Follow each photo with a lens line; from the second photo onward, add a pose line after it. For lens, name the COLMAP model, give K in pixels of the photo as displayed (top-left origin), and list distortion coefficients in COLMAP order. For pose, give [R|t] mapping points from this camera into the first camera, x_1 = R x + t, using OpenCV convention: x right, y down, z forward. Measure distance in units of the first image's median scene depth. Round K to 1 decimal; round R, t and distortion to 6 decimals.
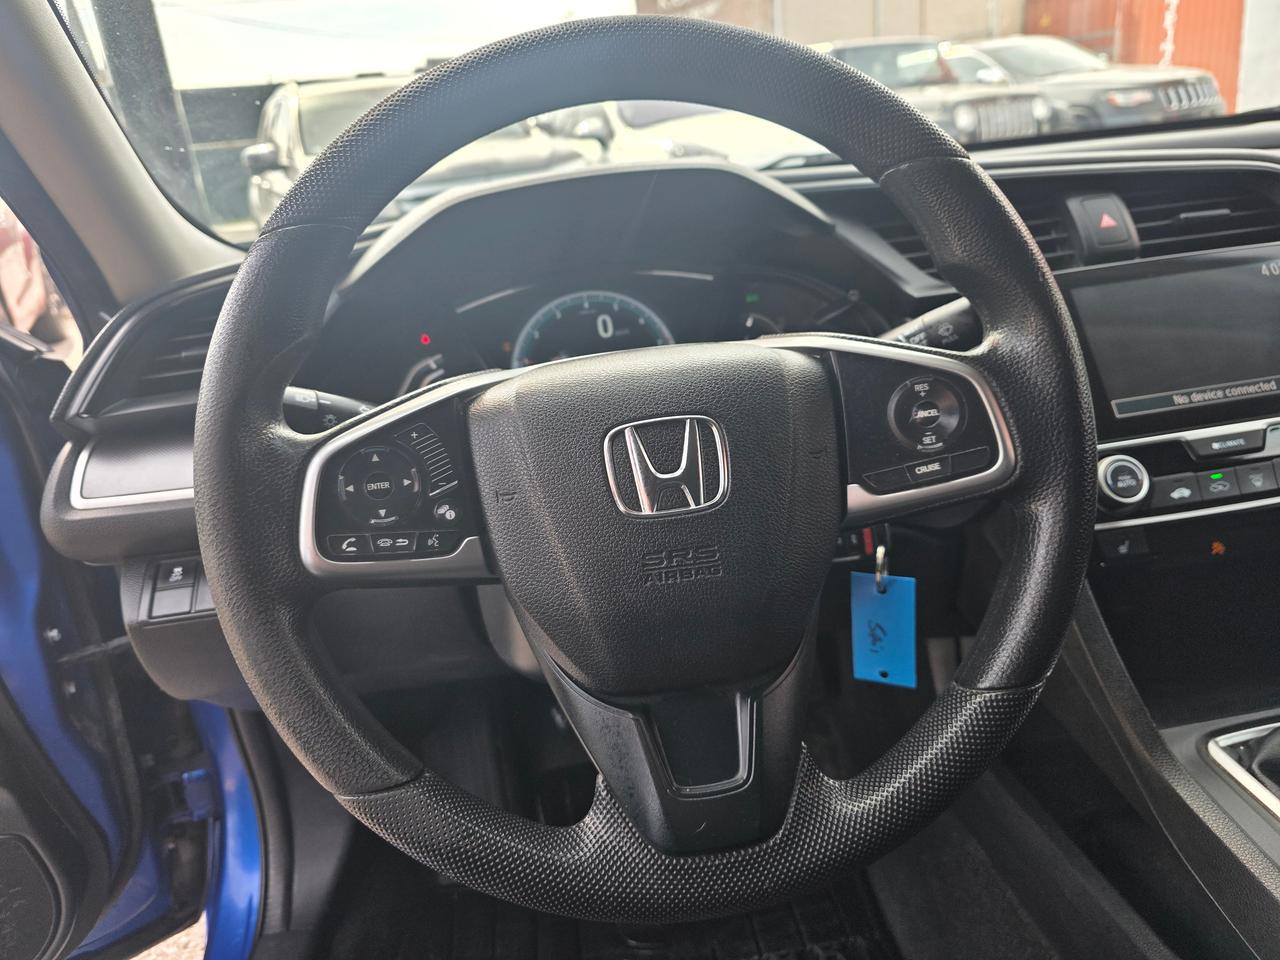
lens RADIAL K [[878.7, 0, 617.0], [0, 878.7, 471.6], [0, 0, 1]] dist [0.002767, 0.001651]
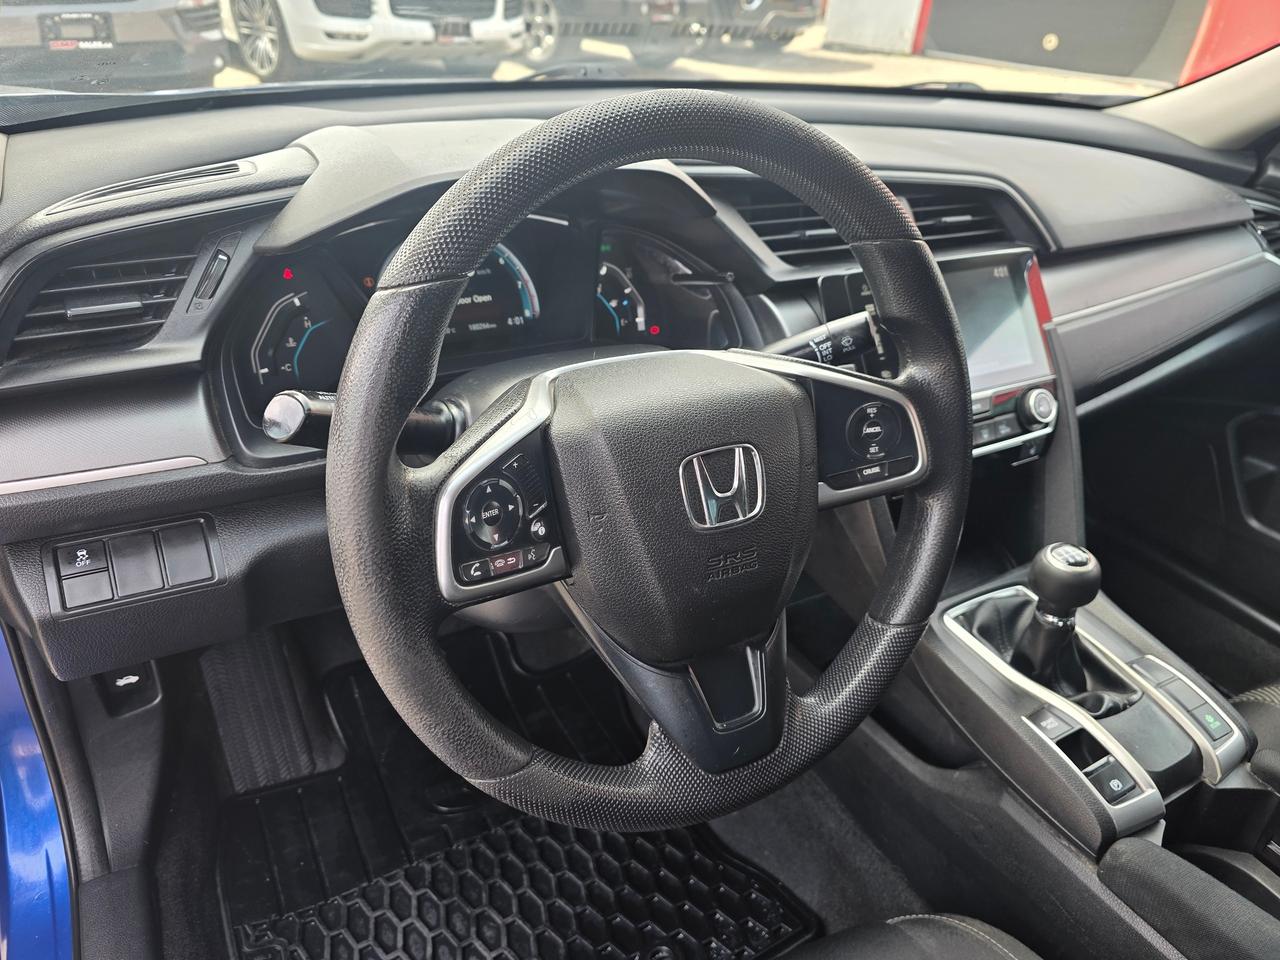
lens RADIAL K [[874.6, 0, 633.5], [0, 874.6, 484.4], [0, 0, 1]] dist [0.051708, -0.050473]
pose [[0.907394, -0.048741, 0.417445, -0.274341], [-0.033485, 0.981711, 0.187412, -0.112883], [-0.418945, -0.184035, 0.889166, -0.026896]]
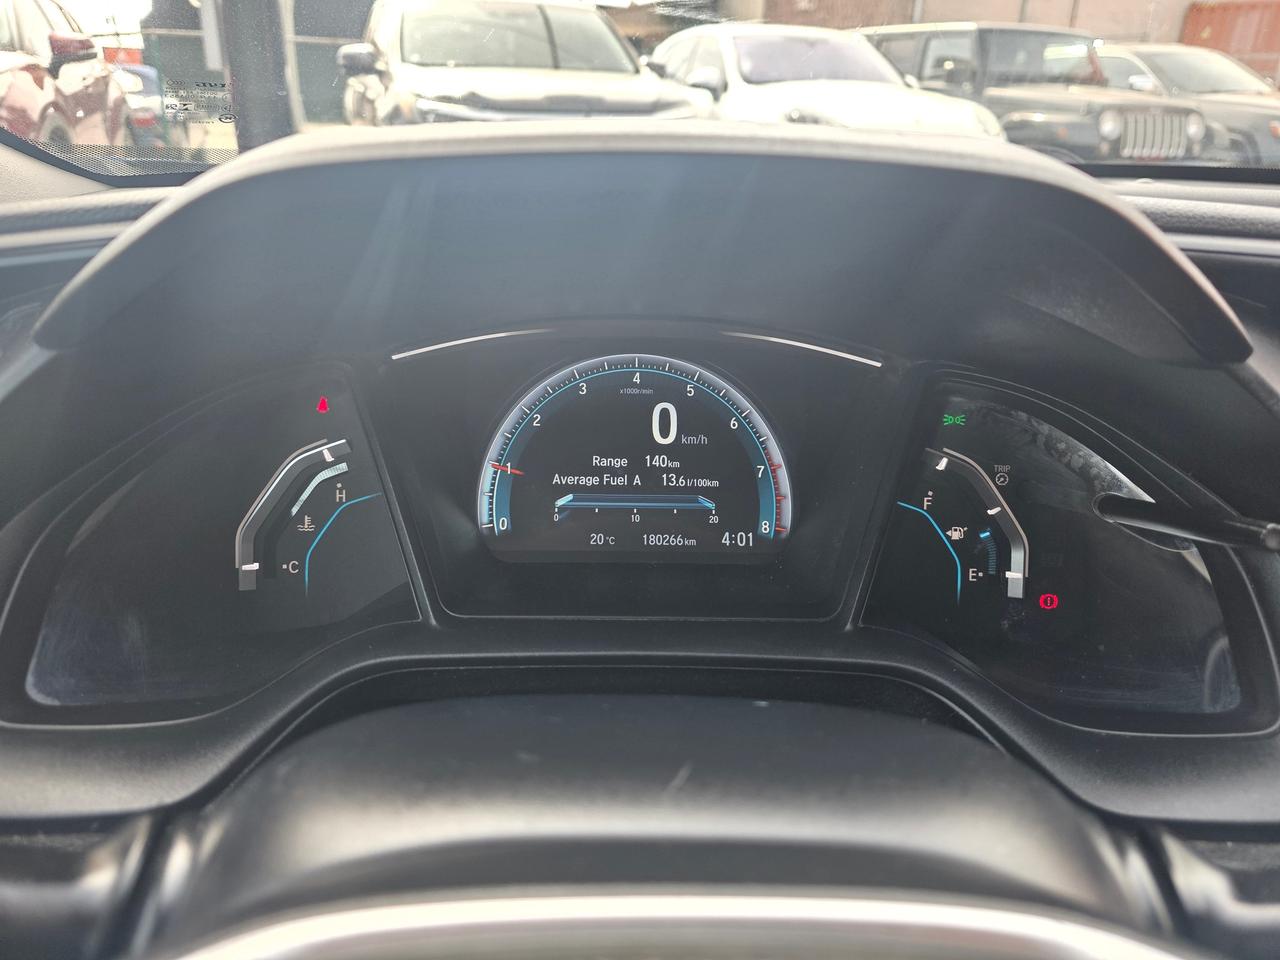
lens RADIAL K [[874.6, 0, 633.5], [0, 874.6, 484.4], [0, 0, 1]] dist [0.051708, -0.050473]
pose [[0.986042, 0.162451, -0.036475, -0.007088], [-0.159940, 0.985077, 0.063583, -0.159324], [0.046259, -0.056862, 0.997310, 0.463832]]
